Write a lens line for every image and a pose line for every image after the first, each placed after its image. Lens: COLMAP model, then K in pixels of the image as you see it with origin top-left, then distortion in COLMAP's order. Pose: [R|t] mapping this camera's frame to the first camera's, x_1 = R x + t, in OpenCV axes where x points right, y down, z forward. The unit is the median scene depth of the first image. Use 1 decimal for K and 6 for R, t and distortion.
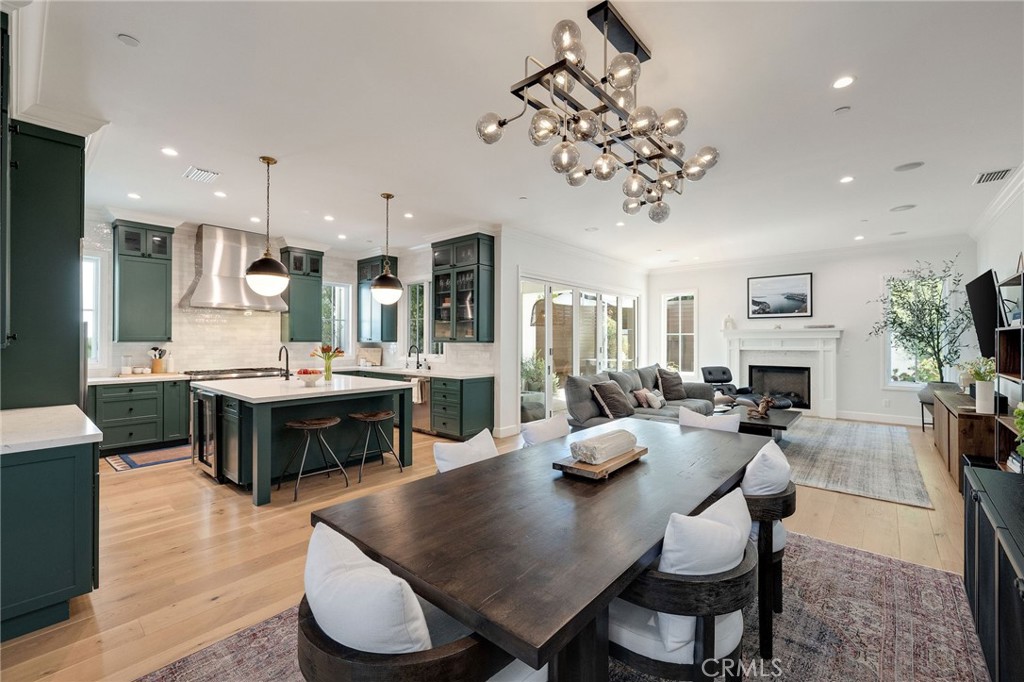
lens RADIAL K [[433.5, 0, 511.8], [0, 433.5, 337.3], [0, 0, 1]] dist [0.000514, -0.000231]
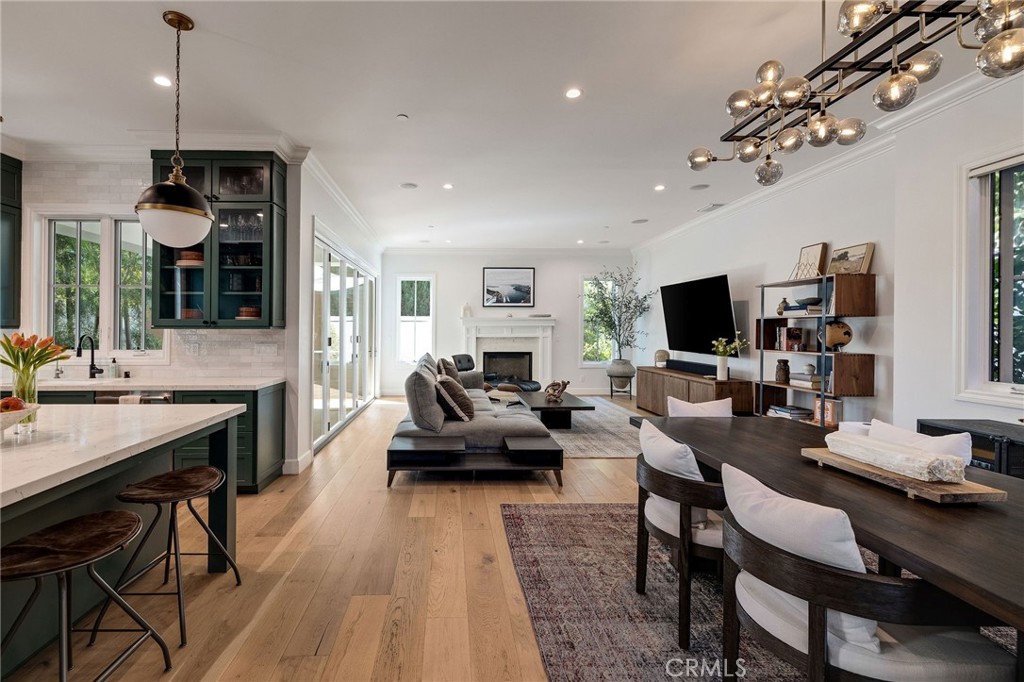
lens RADIAL K [[453.6, 0, 466.4], [0, 453.6, 330.3], [0, 0, 1]] dist [-0.003827, -0.000327]
pose [[0.736301, -0.000555, 0.676654, -0.254304], [-0.004888, 0.999969, 0.006139, 0.007696], [-0.676636, -0.007828, 0.736276, 0.270817]]
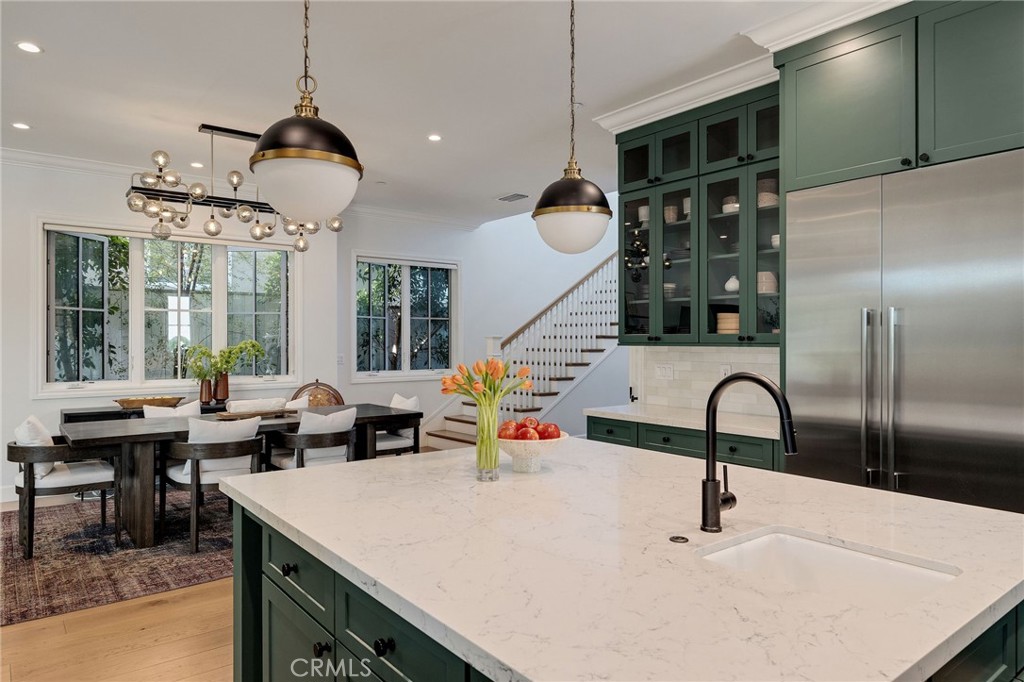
lens RADIAL K [[634.5, 0, 506.0], [0, 634.5, 340.2], [0, 0, 1]] dist [0.000778, 0.000851]
pose [[-0.982678, -0.002164, 0.185309, -0.323796], [-0.003855, 0.999954, -0.008763, 0.006726], [-0.185281, -0.009326, -0.982641, 0.916170]]
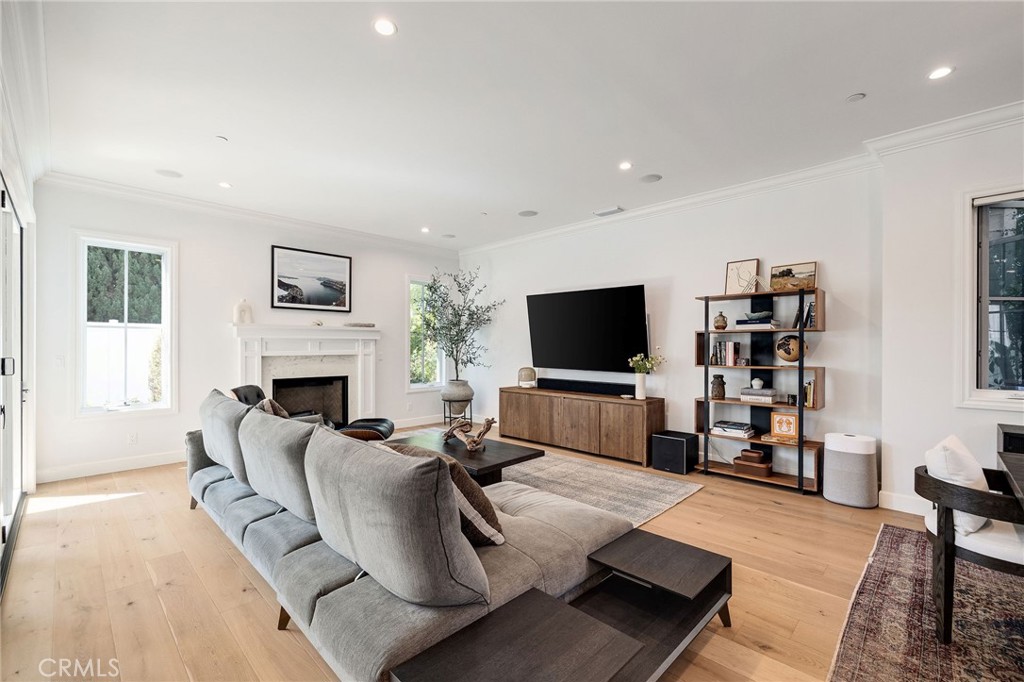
lens RADIAL K [[433.5, 0, 513.6], [0, 433.5, 350.0], [0, 0, 1]] dist [0.000514, -0.000231]
pose [[0.061224, -0.006741, 0.998101, -0.098813], [-0.008144, 0.999941, 0.007253, 0.014864], [-0.998091, -0.008573, 0.061166, 0.702088]]
